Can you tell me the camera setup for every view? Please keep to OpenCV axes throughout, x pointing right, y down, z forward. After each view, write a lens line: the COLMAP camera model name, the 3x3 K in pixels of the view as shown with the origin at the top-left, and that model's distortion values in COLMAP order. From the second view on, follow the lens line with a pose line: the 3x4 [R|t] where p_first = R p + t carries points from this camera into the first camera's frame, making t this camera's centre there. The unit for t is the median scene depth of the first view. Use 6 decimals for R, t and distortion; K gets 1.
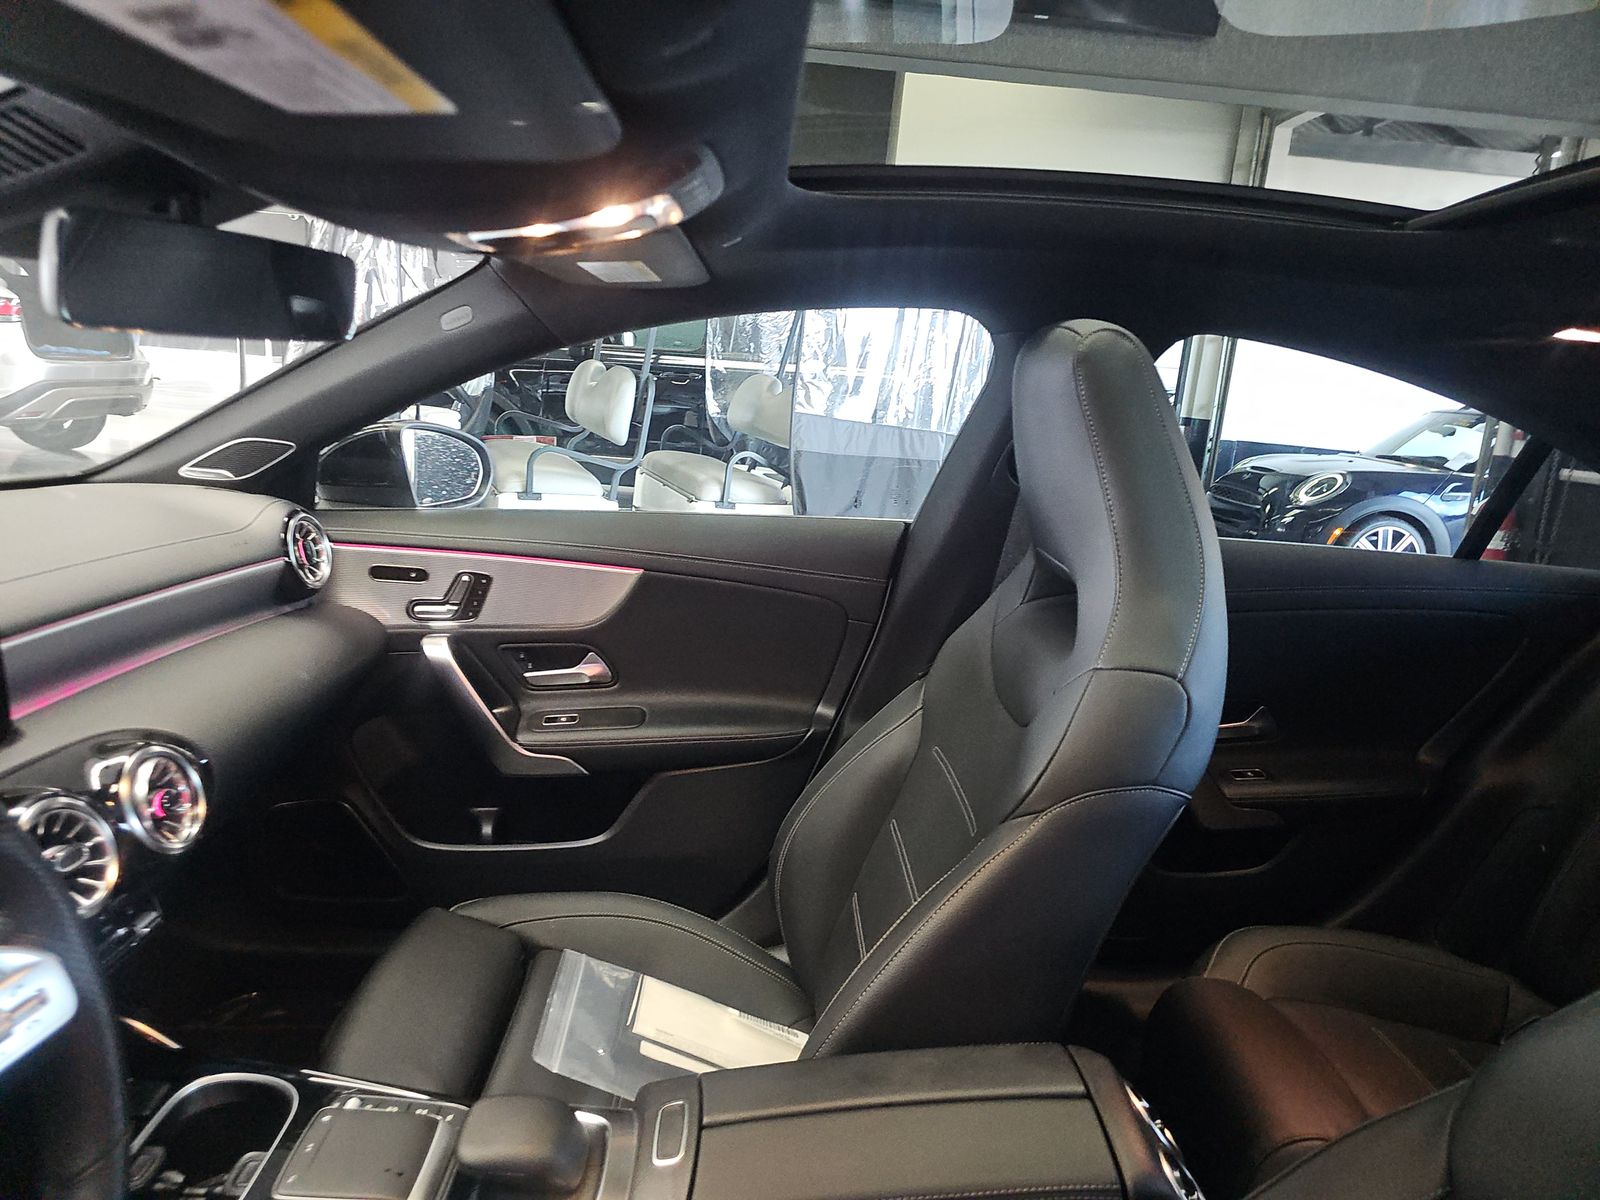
lens RADIAL K [[1089.7, 0, 853.5], [0, 1089.7, 597.6], [0, 0, 1]] dist [0.128074, -0.223058]
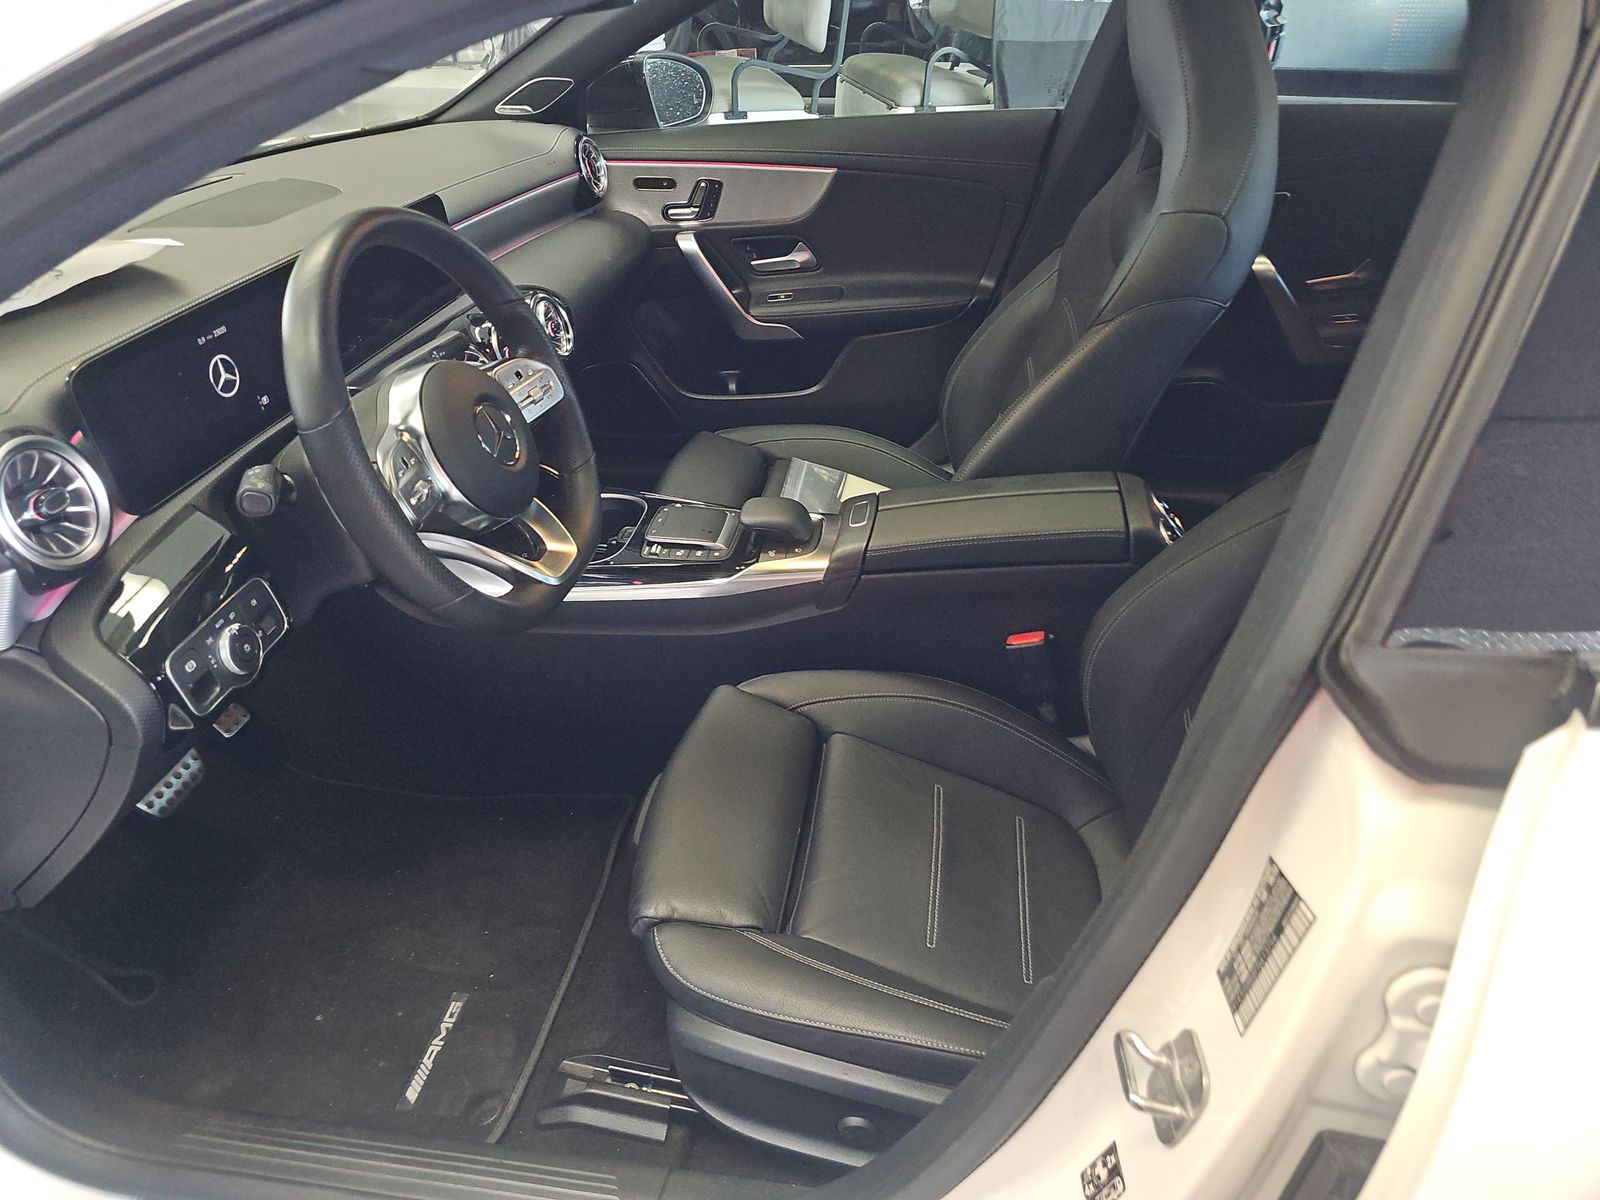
lens RADIAL K [[1084.7, 0, 800.0], [0, 1084.7, 600.0], [0, 0, 1]] dist [0.006517, -0.000364]
pose [[0.971847, 0.029984, -0.233696, 0.065647], [0.049327, 0.943995, 0.326251, 0.032143], [0.230391, -0.328594, 0.915940, -0.283061]]
